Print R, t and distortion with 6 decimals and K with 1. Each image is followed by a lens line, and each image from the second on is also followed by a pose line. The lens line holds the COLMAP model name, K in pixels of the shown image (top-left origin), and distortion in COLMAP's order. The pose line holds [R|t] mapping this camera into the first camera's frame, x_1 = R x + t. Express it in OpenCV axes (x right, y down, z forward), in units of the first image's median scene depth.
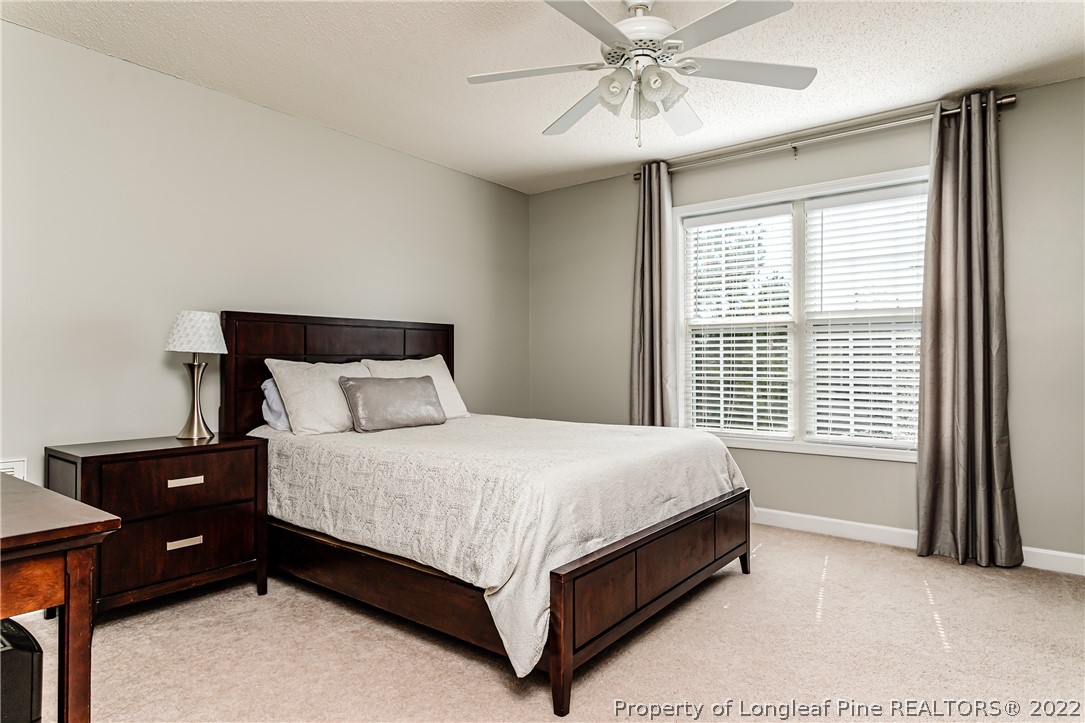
lens RADIAL K [[620.6, 0, 542.5], [0, 620.6, 361.5], [0, 0, 1]] dist [-0.021492, 0.000022]
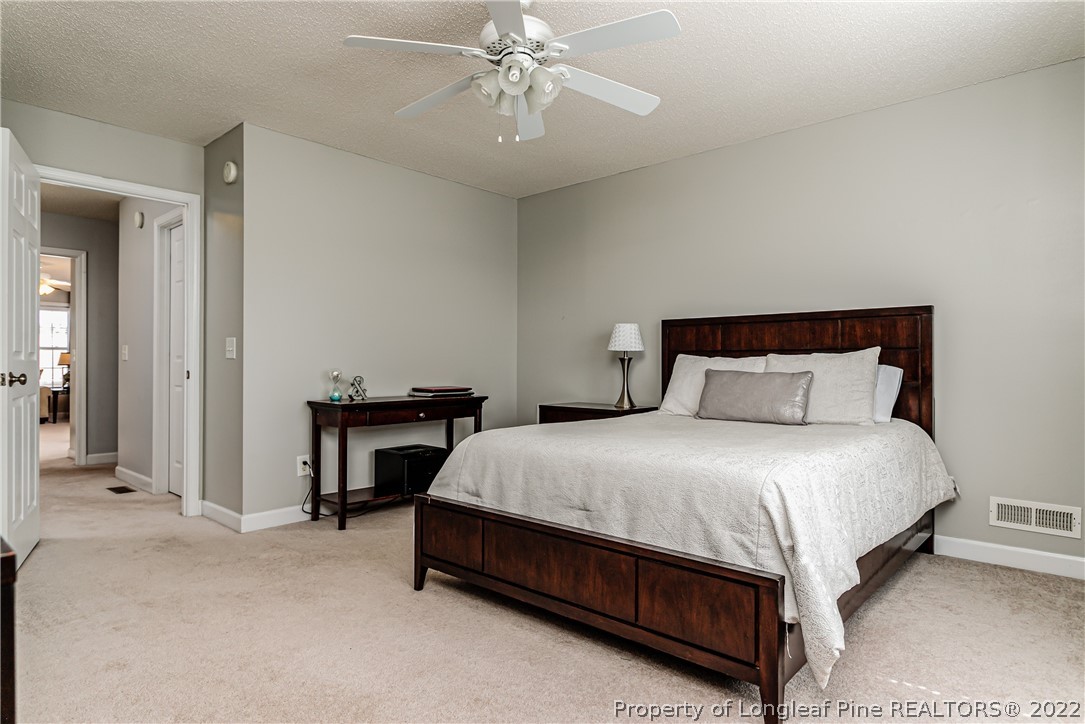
lens RADIAL K [[620.6, 0, 542.5], [0, 620.6, 362.0], [0, 0, 1]] dist [-0.021492, 0.000022]
pose [[-0.065713, -0.002964, -0.997834, 0.971211], [-0.003174, 0.999991, -0.002761, 0.017997], [0.997833, 0.002986, -0.065722, 0.905652]]
